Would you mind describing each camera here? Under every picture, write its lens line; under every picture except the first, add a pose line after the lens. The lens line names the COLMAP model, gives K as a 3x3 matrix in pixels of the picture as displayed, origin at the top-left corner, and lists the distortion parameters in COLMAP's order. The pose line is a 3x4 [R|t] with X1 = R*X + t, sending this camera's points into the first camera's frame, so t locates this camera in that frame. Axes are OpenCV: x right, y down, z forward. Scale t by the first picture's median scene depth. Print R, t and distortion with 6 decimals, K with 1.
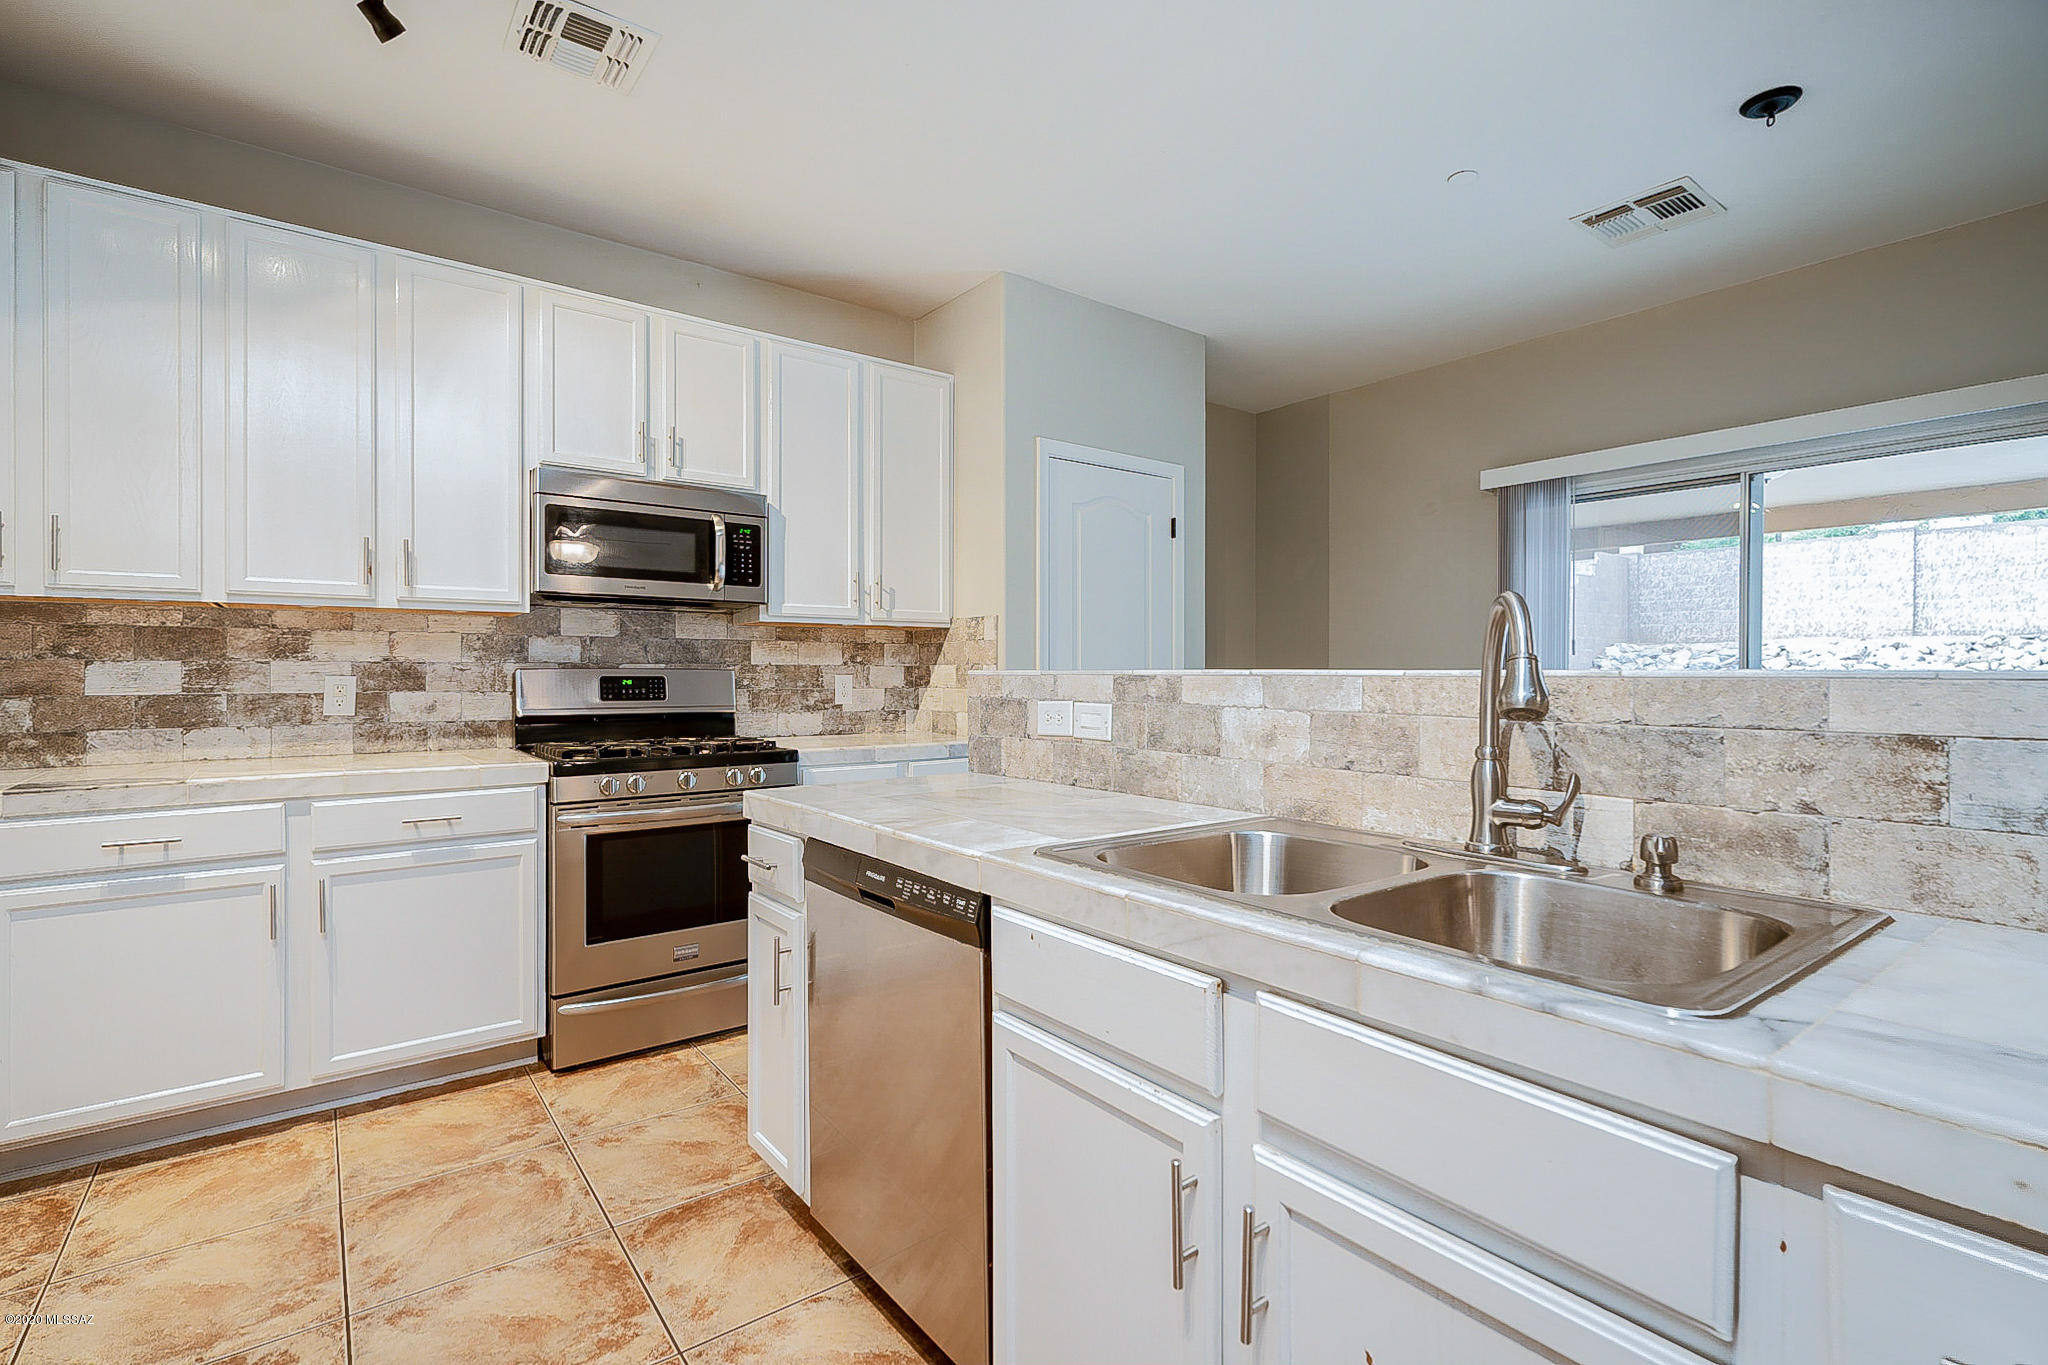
lens RADIAL K [[940.9, 0, 1041.9], [0, 940.9, 674.1], [0, 0, 1]] dist [0.003253, 0.001315]
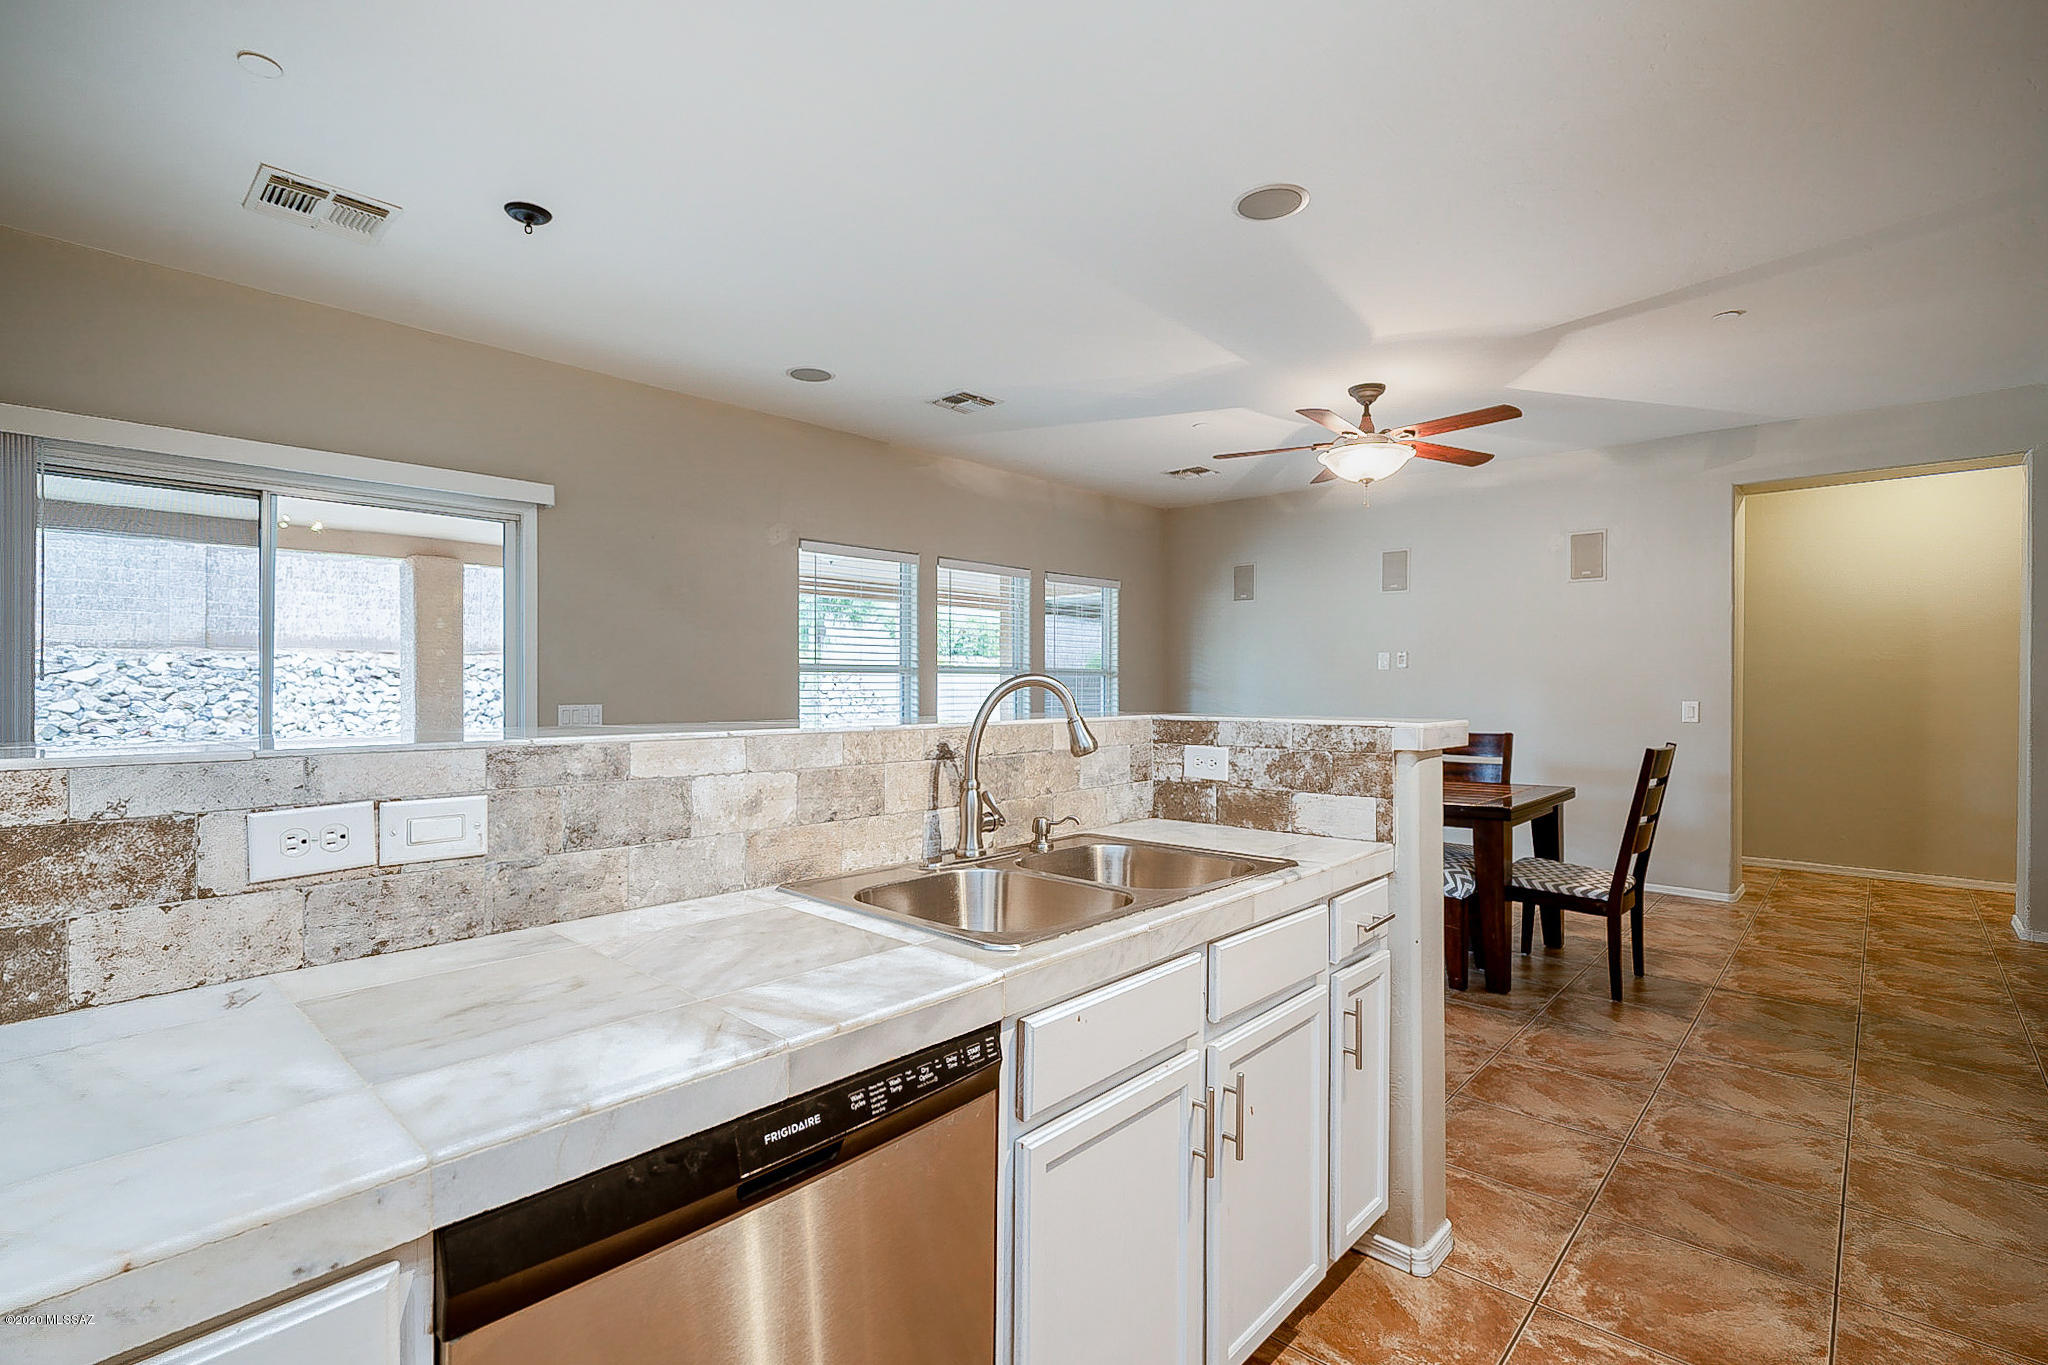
lens RADIAL K [[940.9, 0, 1041.9], [0, 940.9, 674.1], [0, 0, 1]] dist [0.003253, 0.001315]
pose [[-0.173346, 0.005405, 0.984846, -0.700433], [-0.008138, 0.999943, -0.006920, -0.054441], [-0.984827, -0.009214, -0.173292, 0.865679]]
